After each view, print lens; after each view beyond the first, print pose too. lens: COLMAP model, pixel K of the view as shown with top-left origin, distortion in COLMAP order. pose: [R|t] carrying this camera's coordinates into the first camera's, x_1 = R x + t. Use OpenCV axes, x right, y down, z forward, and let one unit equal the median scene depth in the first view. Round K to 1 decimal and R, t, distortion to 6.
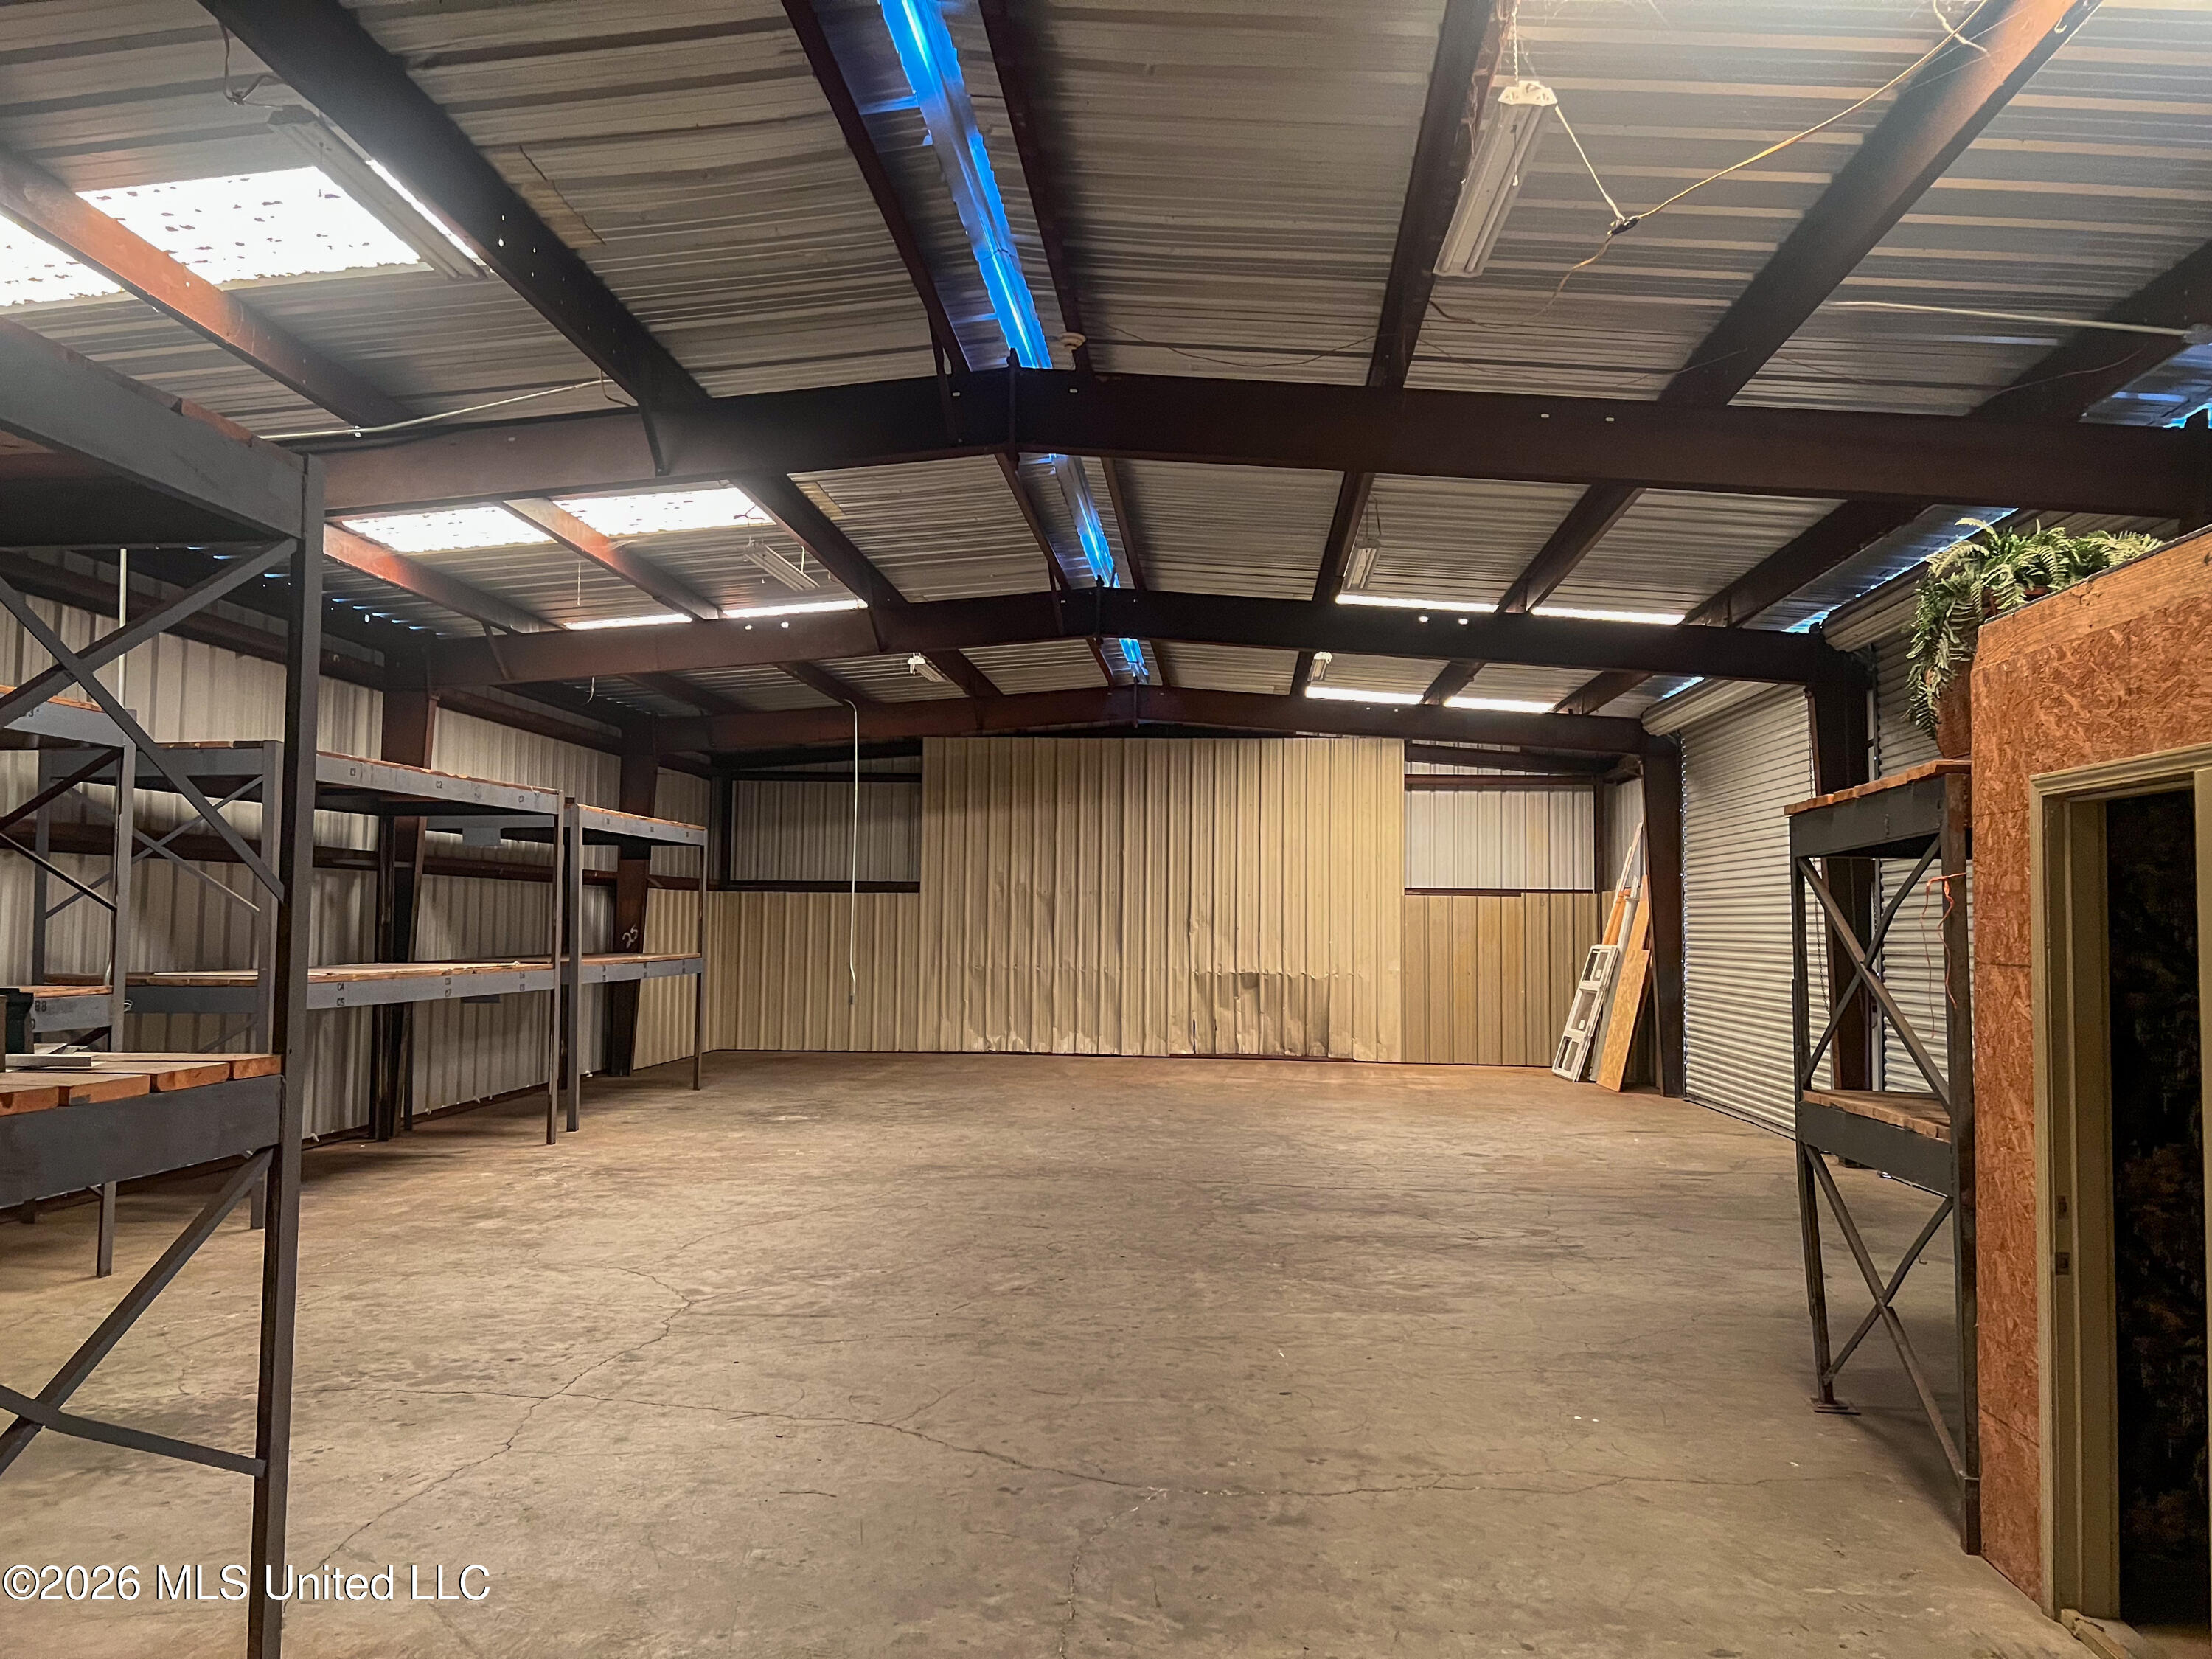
lens RADIAL K [[1661.4, 0, 1087.1], [0, 1661.4, 844.3], [0, 0, 1]] dist [0.072808, -0.085169]
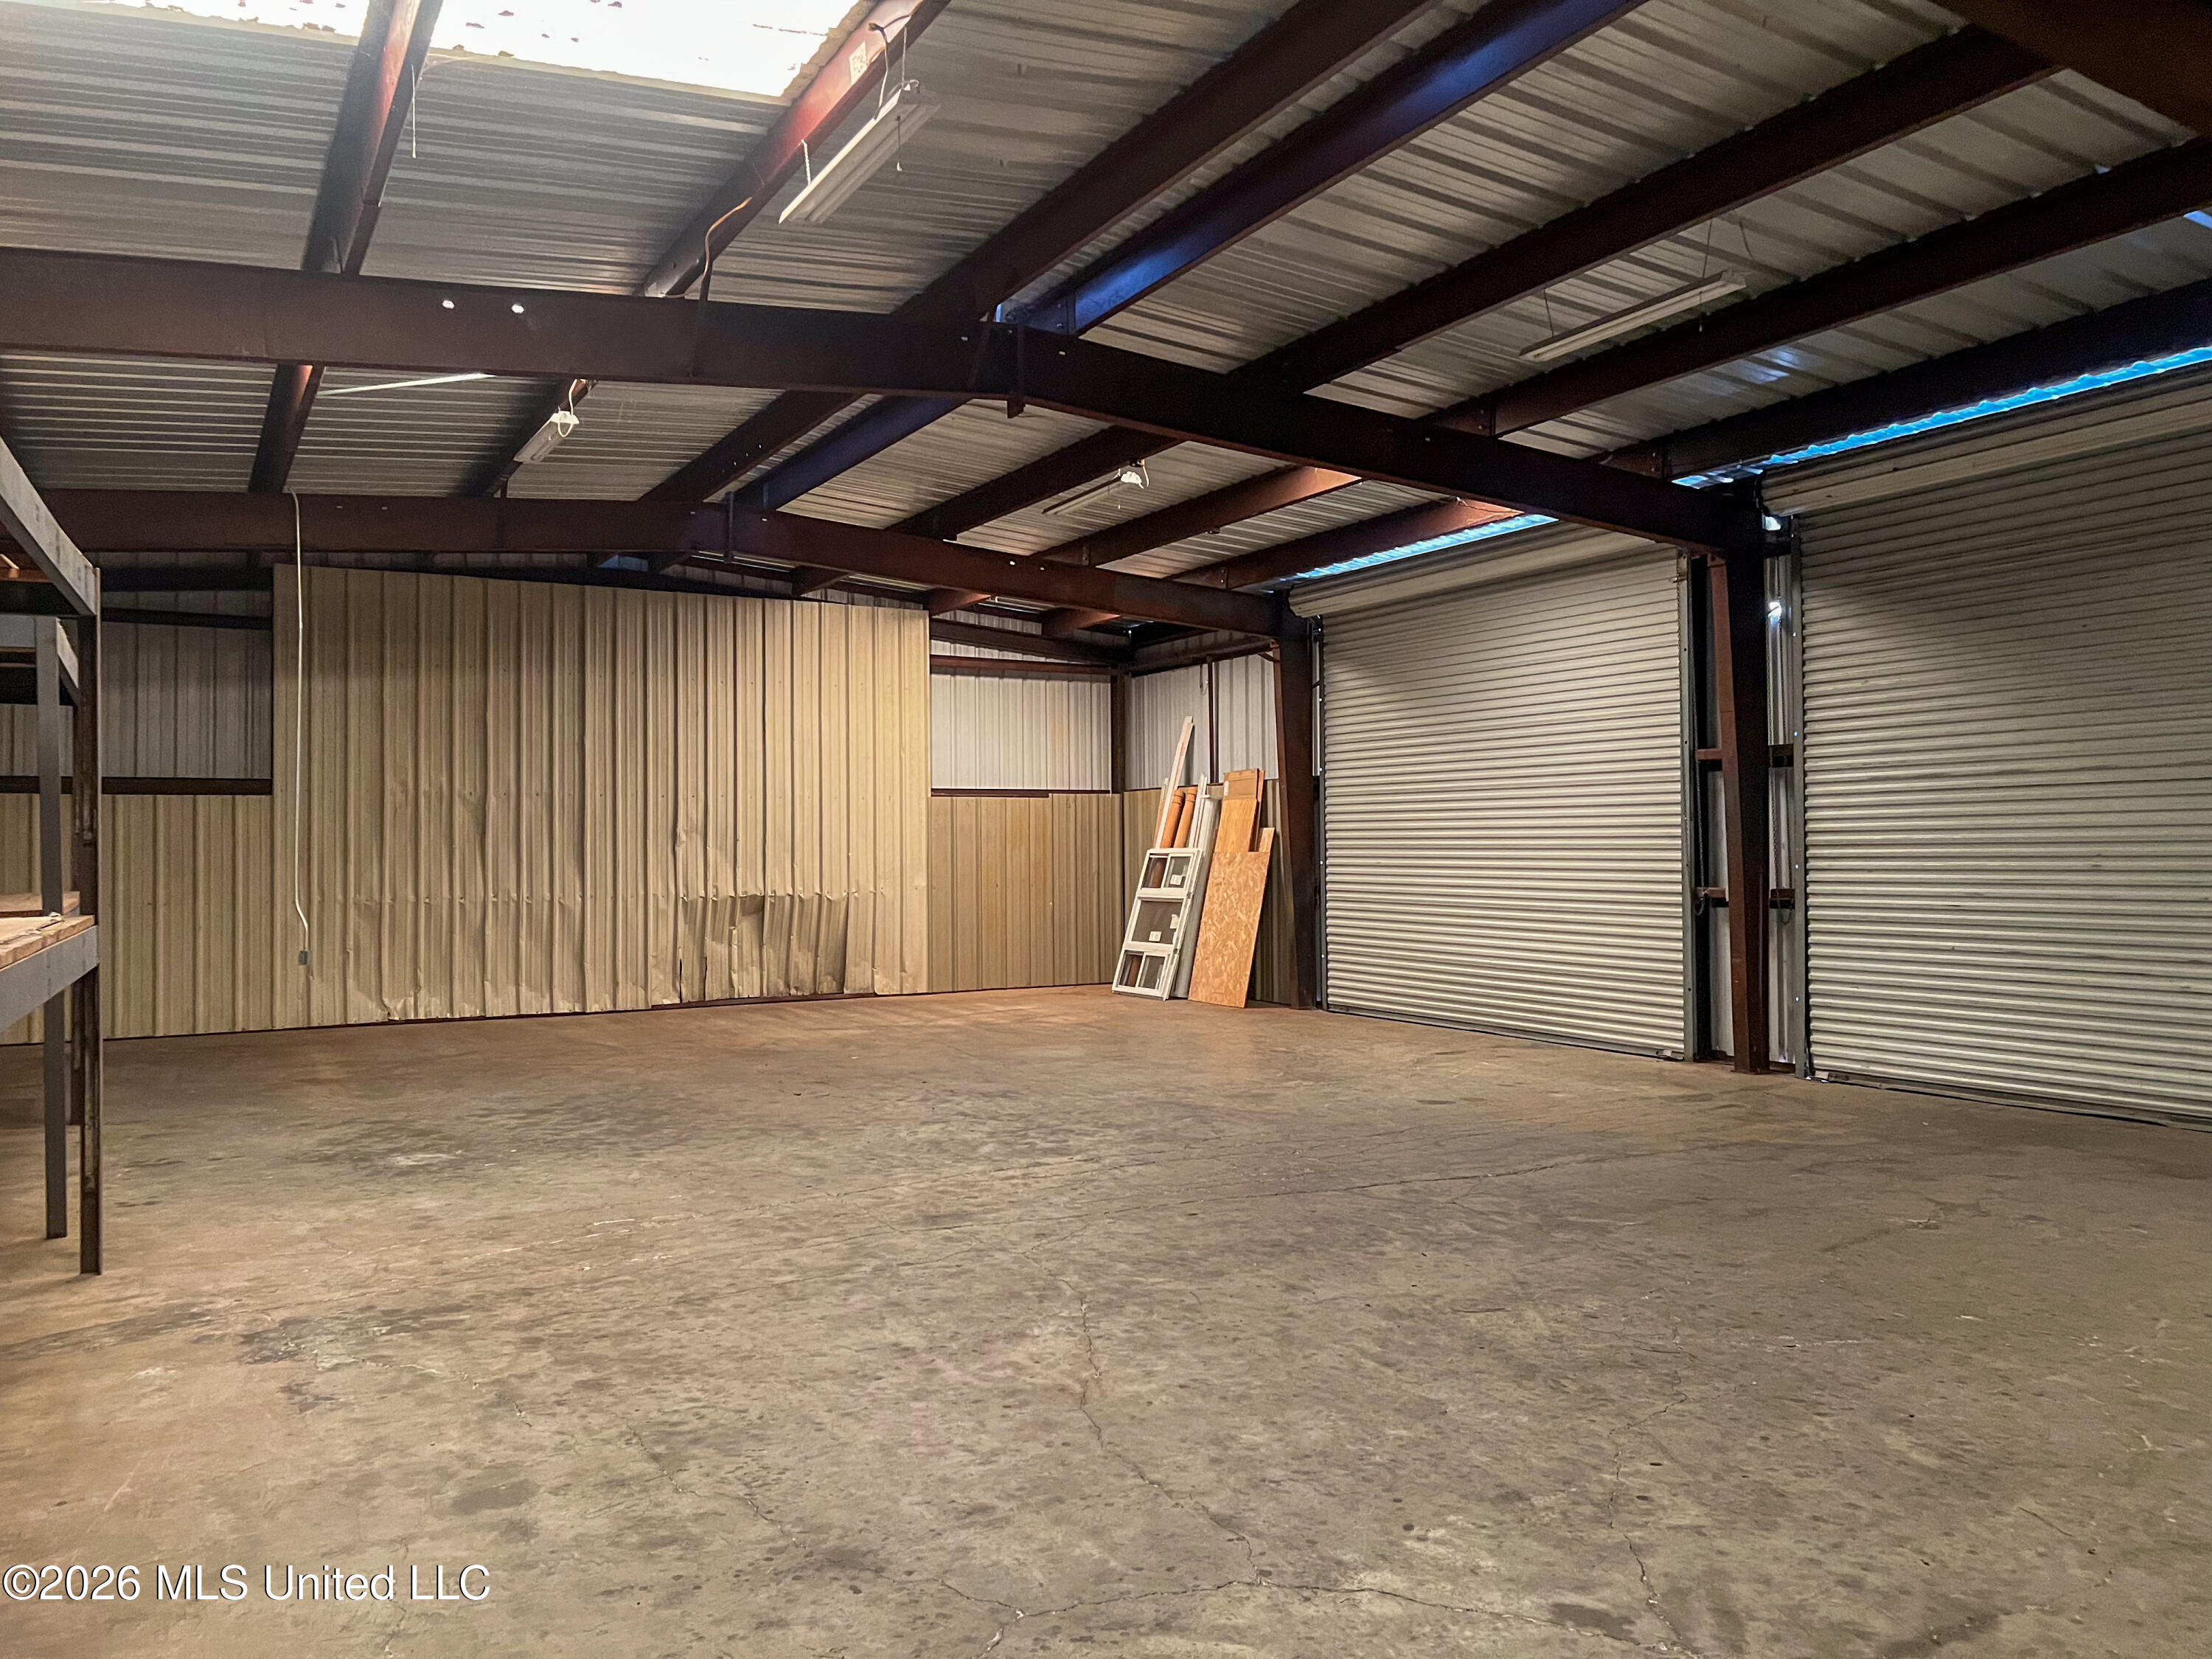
lens RADIAL K [[1647.2, 0, 1106.0], [0, 1647.2, 829.5], [0, 0, 1]] dist [0.068037, -0.072620]
pose [[0.817743, -0.013993, 0.575413, -0.340719], [-0.009876, 0.999216, 0.038334, 0.021806], [-0.575498, -0.037030, 0.816964, 0.406941]]
